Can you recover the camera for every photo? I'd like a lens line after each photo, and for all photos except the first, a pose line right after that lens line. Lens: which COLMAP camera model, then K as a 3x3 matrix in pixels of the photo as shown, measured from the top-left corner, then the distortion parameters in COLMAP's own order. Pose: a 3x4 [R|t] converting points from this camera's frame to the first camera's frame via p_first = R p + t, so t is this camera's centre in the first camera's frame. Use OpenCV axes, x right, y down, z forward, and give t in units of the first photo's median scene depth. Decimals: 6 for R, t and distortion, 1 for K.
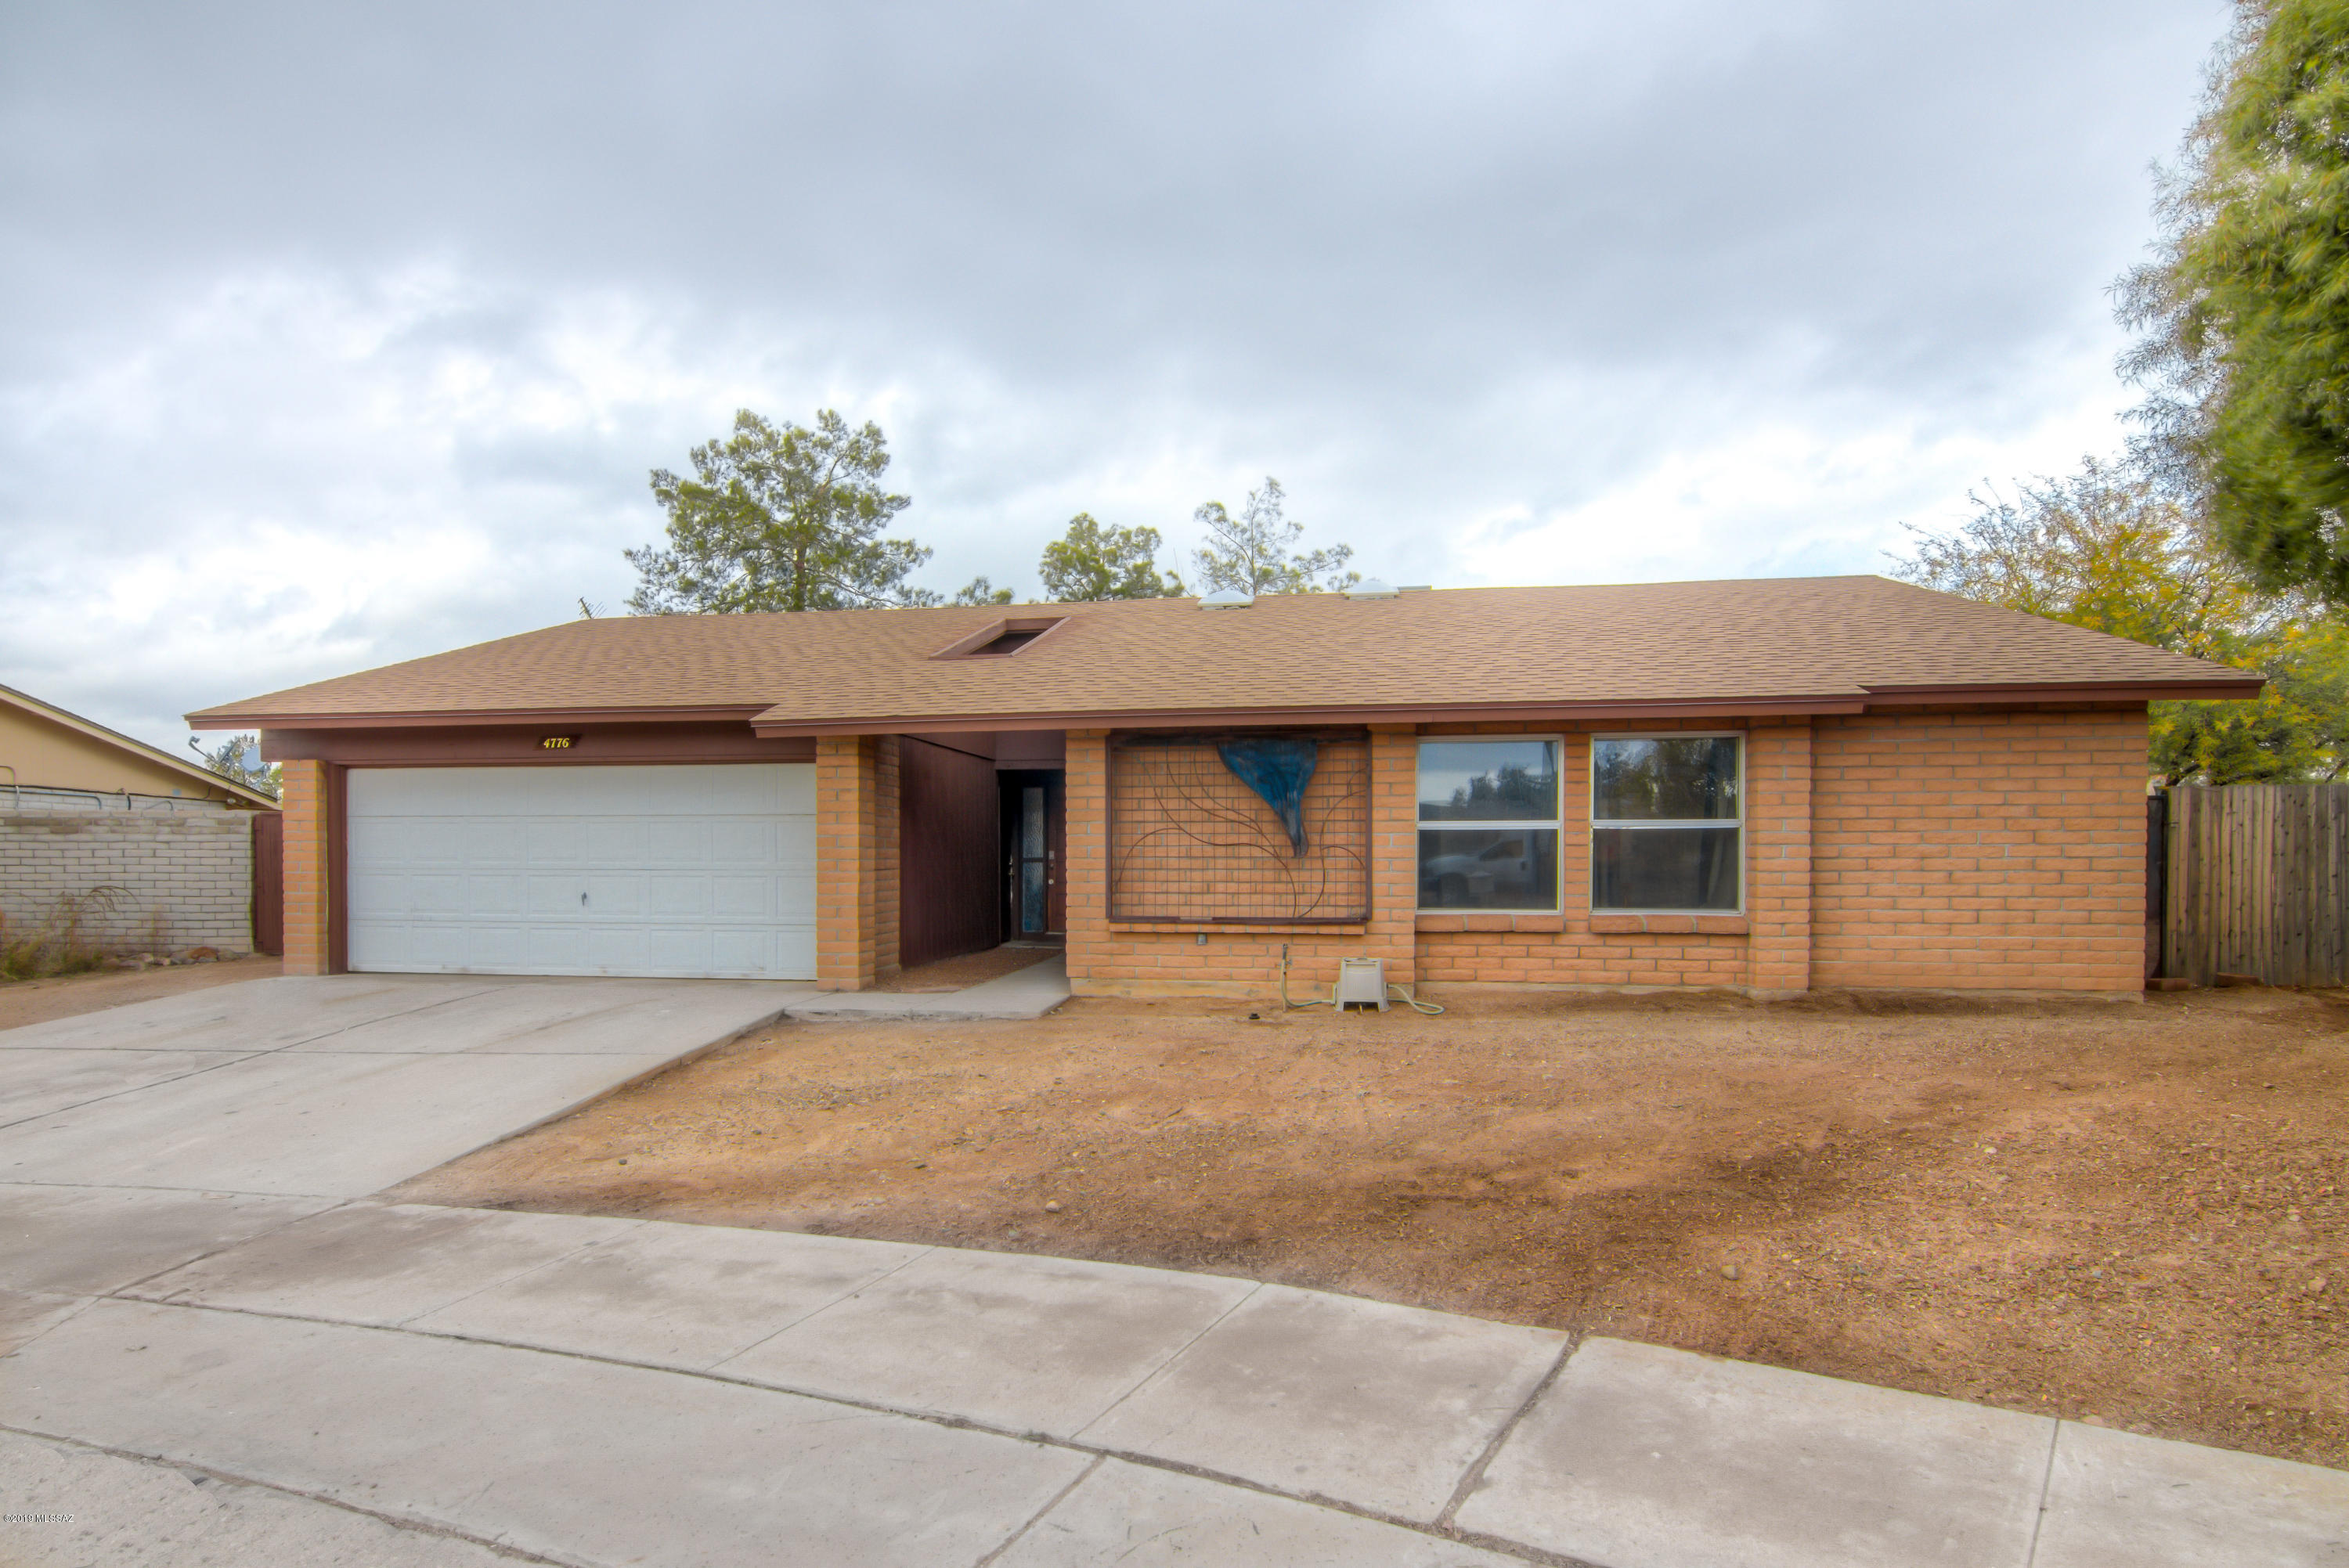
lens RADIAL K [[1277.6, 0, 1173.2], [0, 1277.6, 867.8], [0, 0, 1]] dist [-0.001369, -0.000233]
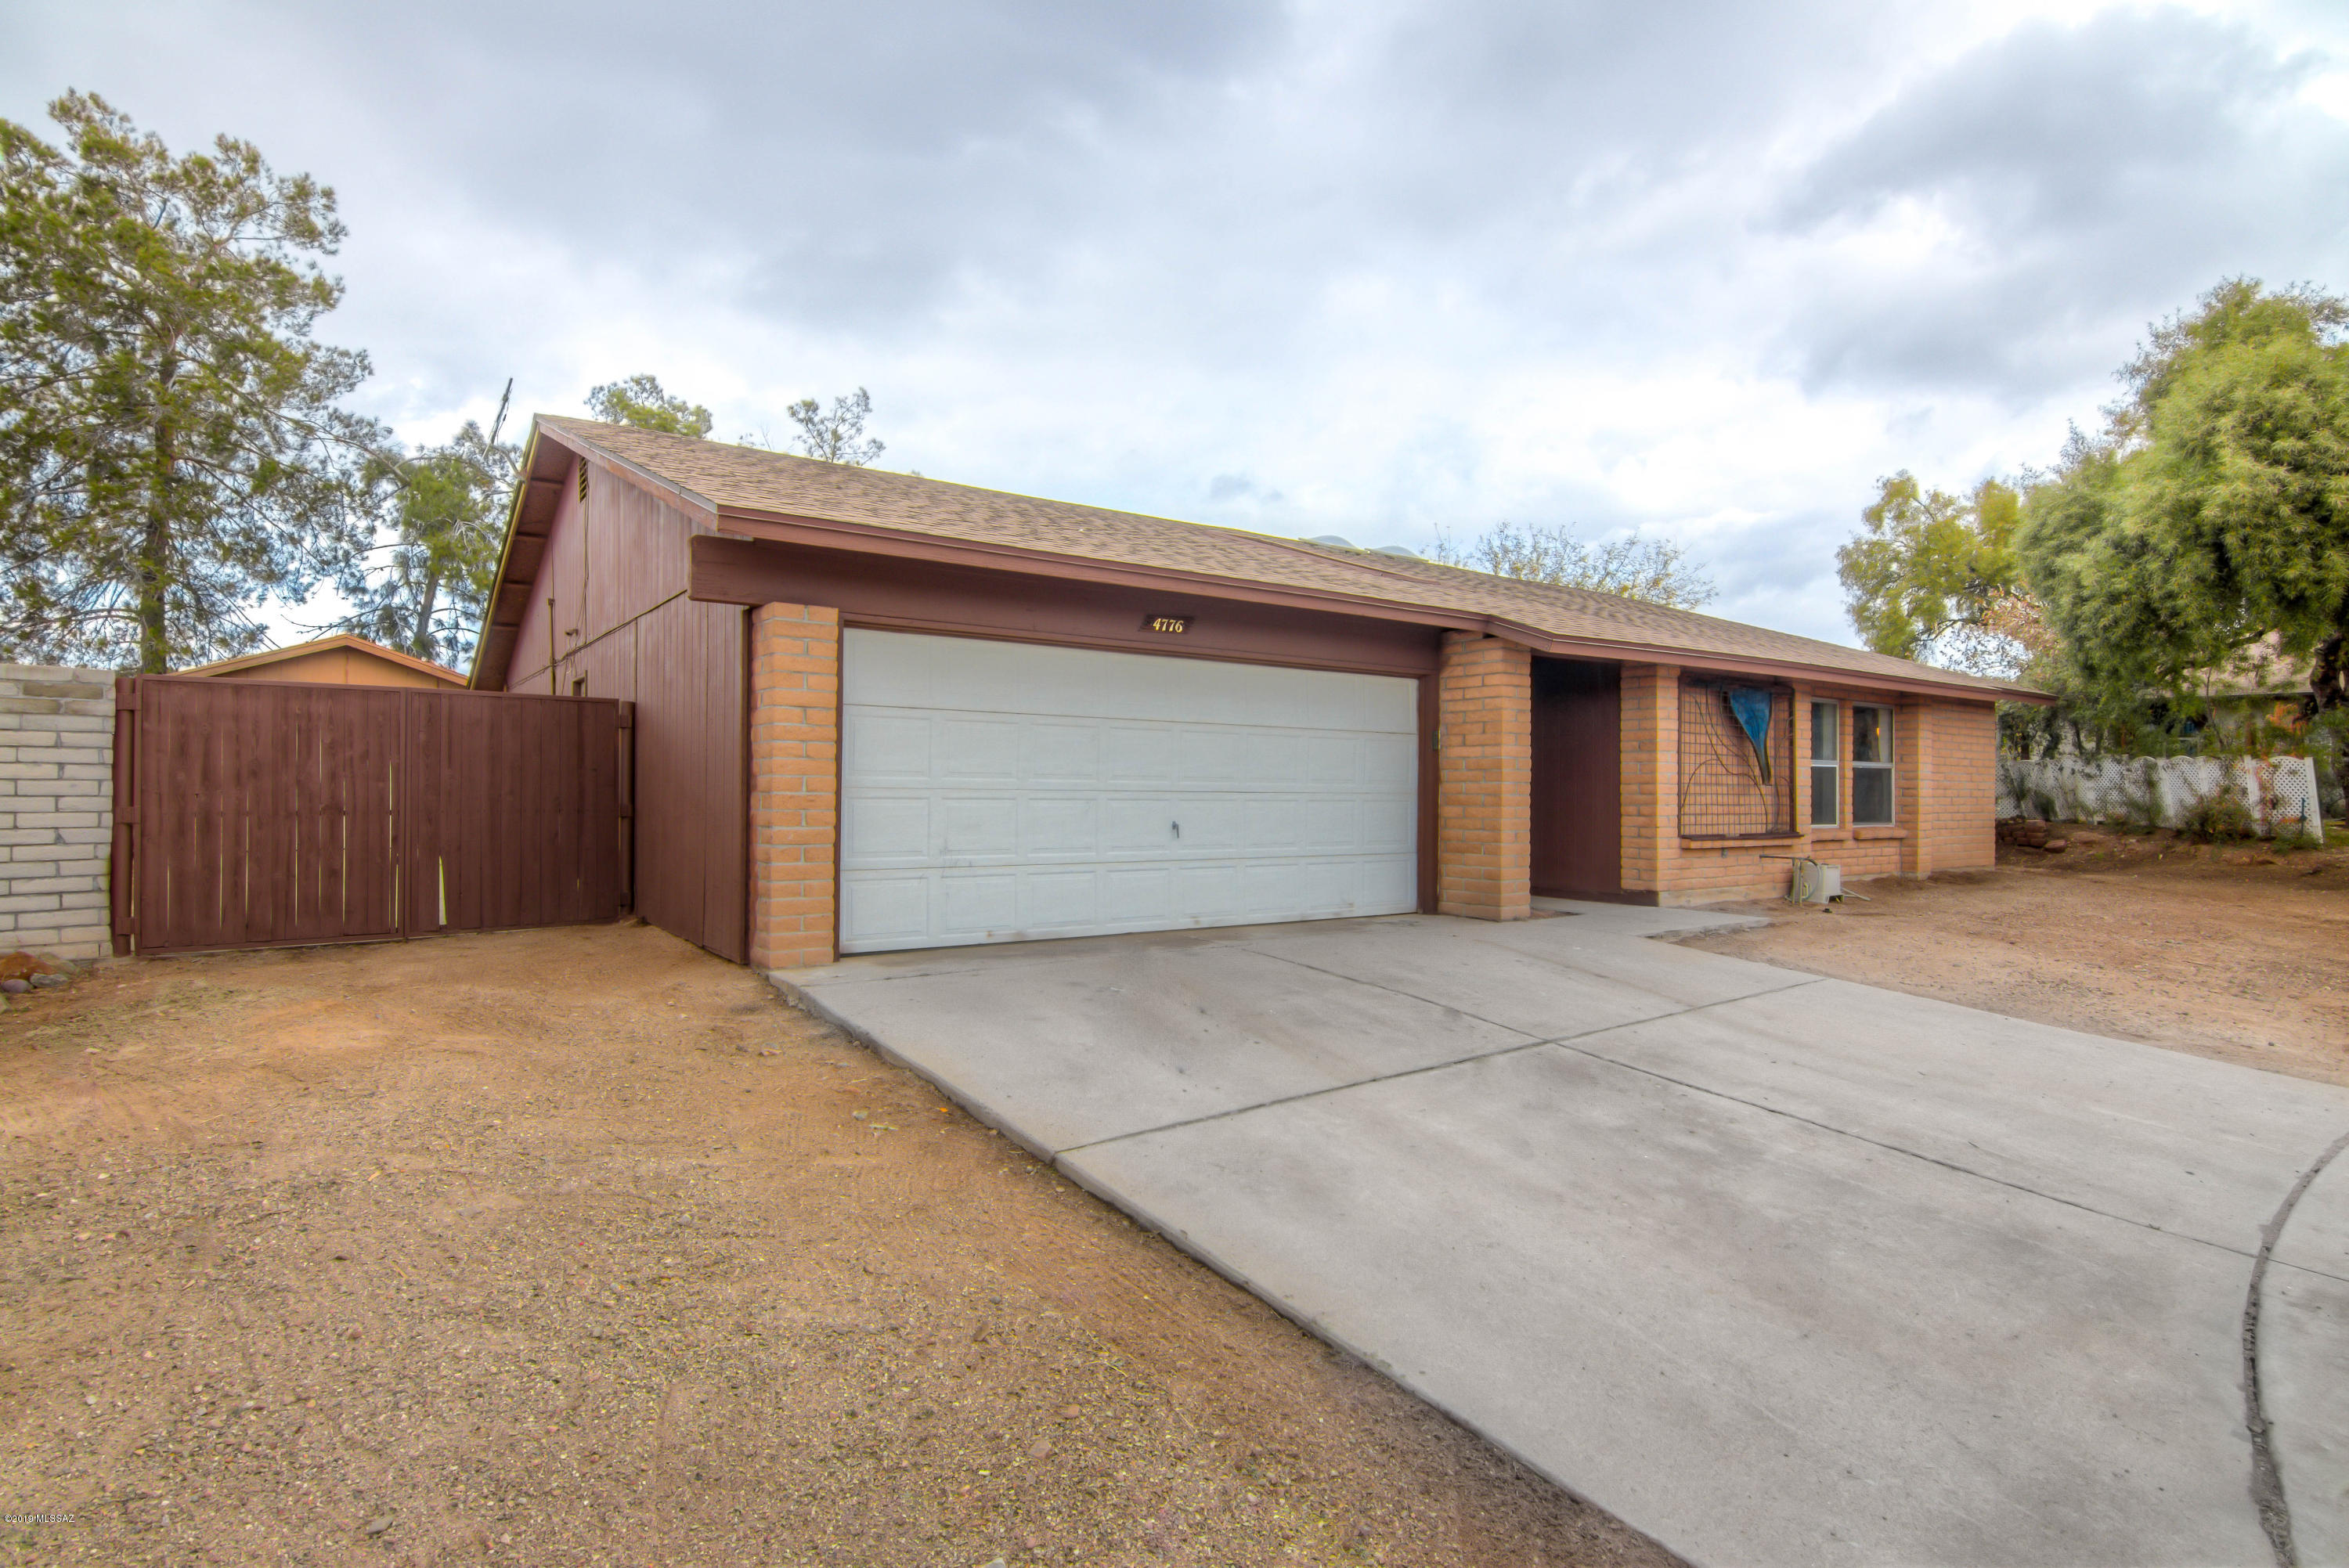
lens RADIAL K [[1201.9, 0, 1174.5], [0, 1201.9, 784.0], [0, 0, 1]] dist [-0.000949, -0.000112]
pose [[0.707194, 0.010046, 0.706949, -0.962952], [-0.001903, 0.999922, -0.012305, 0.005510], [-0.707017, 0.007357, 0.707158, 0.479973]]
